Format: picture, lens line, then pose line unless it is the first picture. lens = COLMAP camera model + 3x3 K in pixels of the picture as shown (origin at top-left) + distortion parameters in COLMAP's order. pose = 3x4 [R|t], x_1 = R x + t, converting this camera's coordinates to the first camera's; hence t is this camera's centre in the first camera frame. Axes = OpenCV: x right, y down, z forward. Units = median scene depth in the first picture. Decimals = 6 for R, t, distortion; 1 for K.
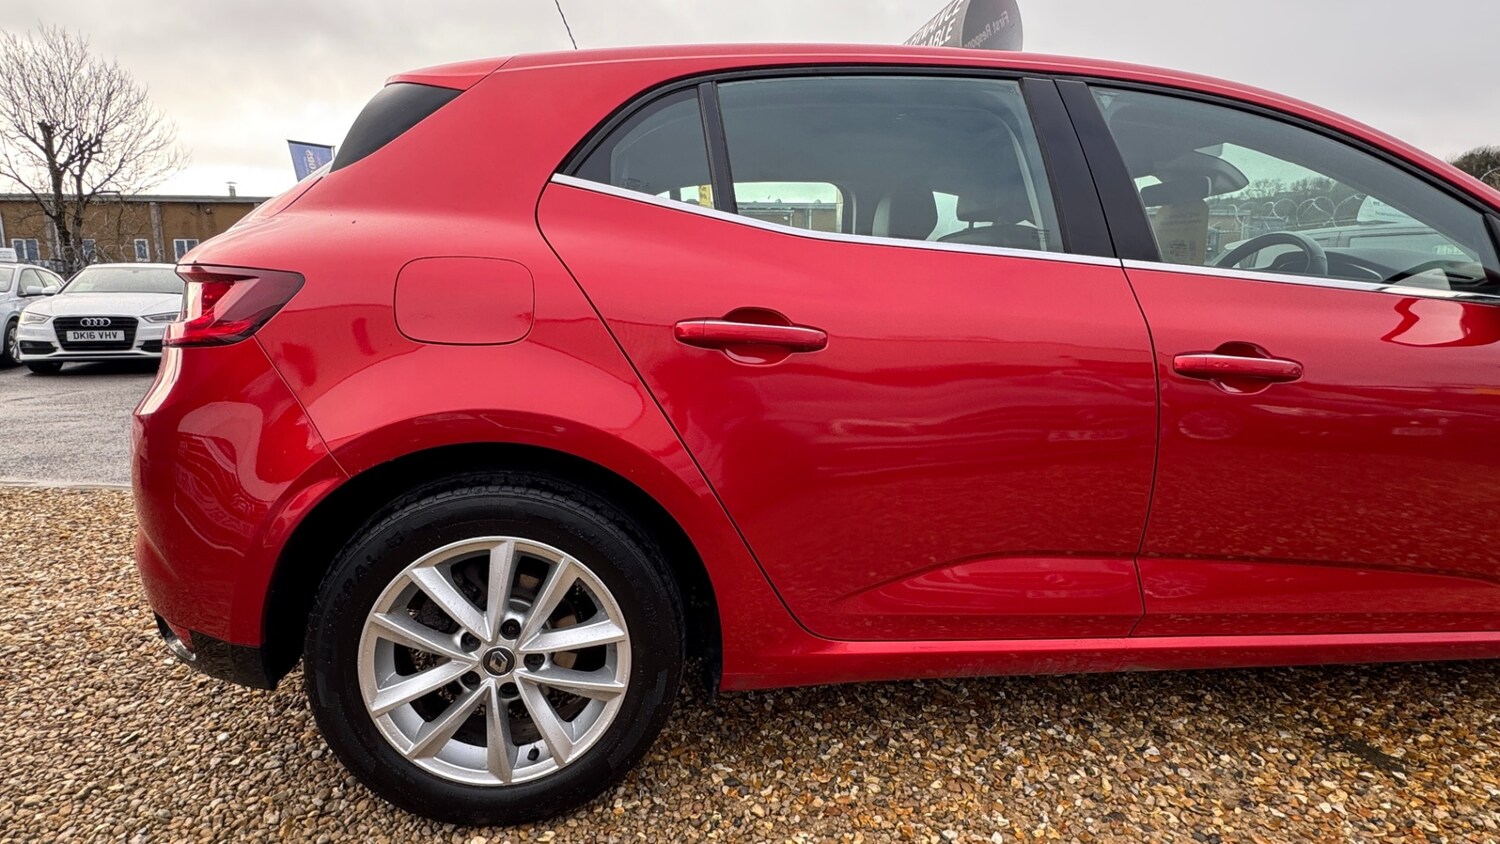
lens RADIAL K [[776.5, 0, 741.1], [0, 776.5, 426.2], [0, 0, 1]] dist [-0.006592, 0.001059]
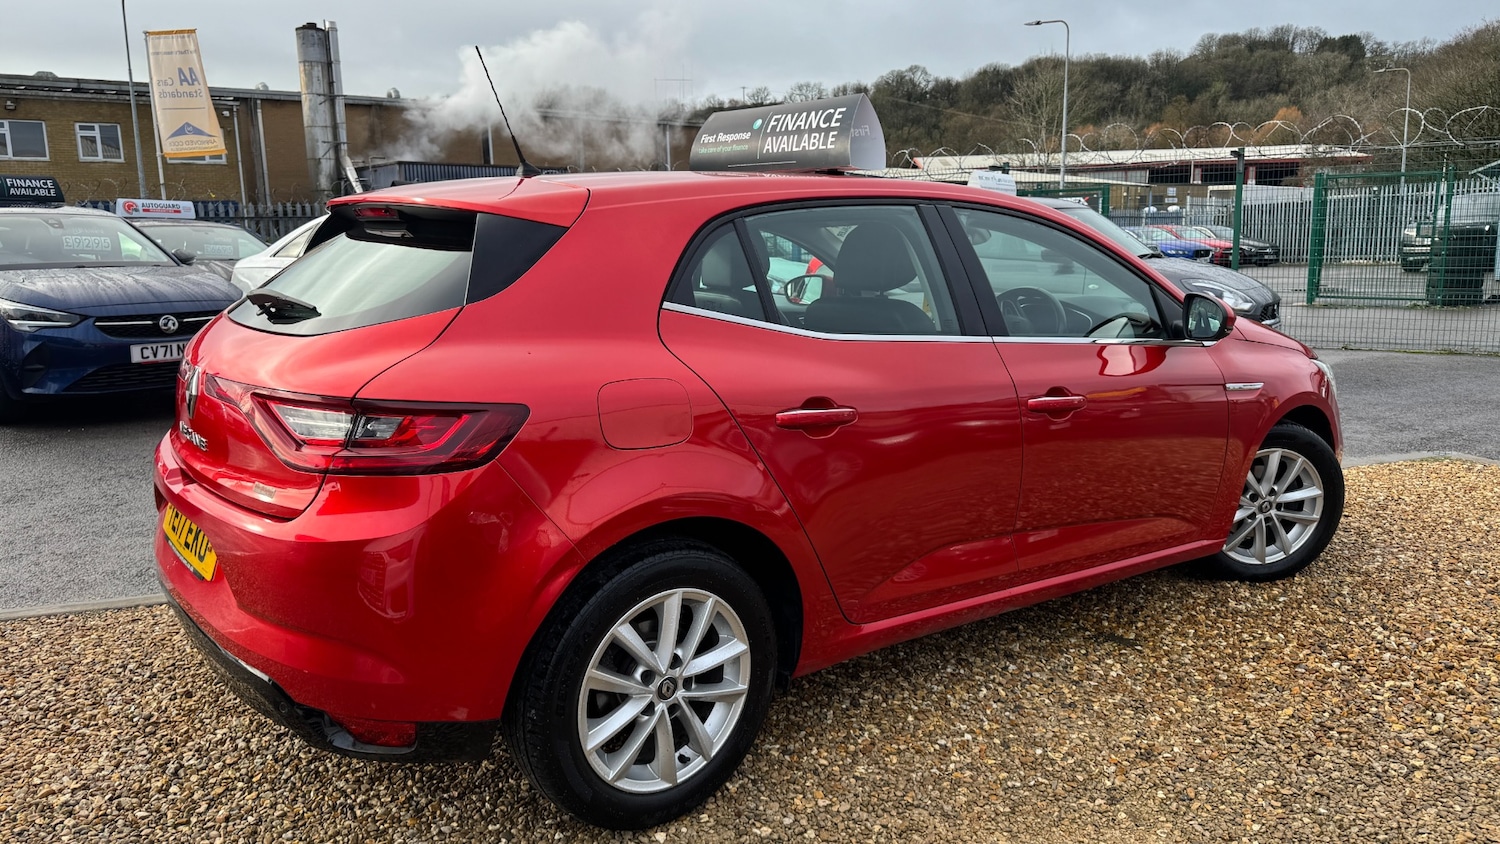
lens RADIAL K [[1055.1, 0, 744.1], [0, 1055.1, 427.5], [0, 0, 1]] dist [0.049623, -0.069924]
pose [[0.867234, -0.097608, 0.488239, -0.979391], [0.084066, 0.995223, 0.049640, -0.194594], [-0.490752, -0.002005, 0.871297, -0.562103]]
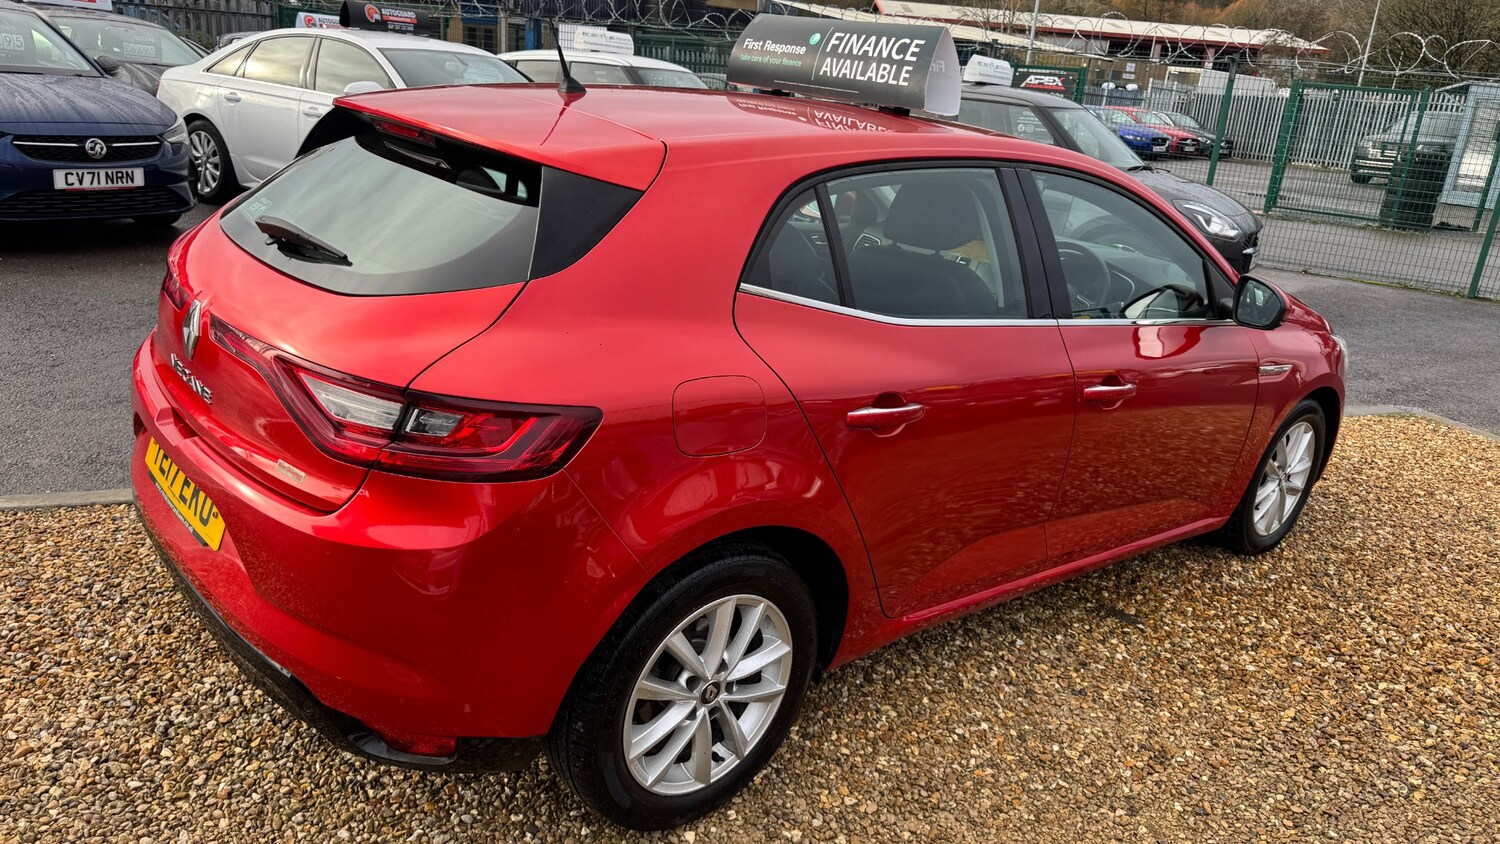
lens RADIAL K [[1055.1, 0, 739.7], [0, 1055.1, 434.8], [0, 0, 1]] dist [0.049623, -0.069924]
pose [[0.839413, -0.105564, 0.533143, -1.079108], [-0.007892, 0.978485, 0.206169, -0.421648], [-0.543436, -0.177269, 0.820520, -0.303107]]
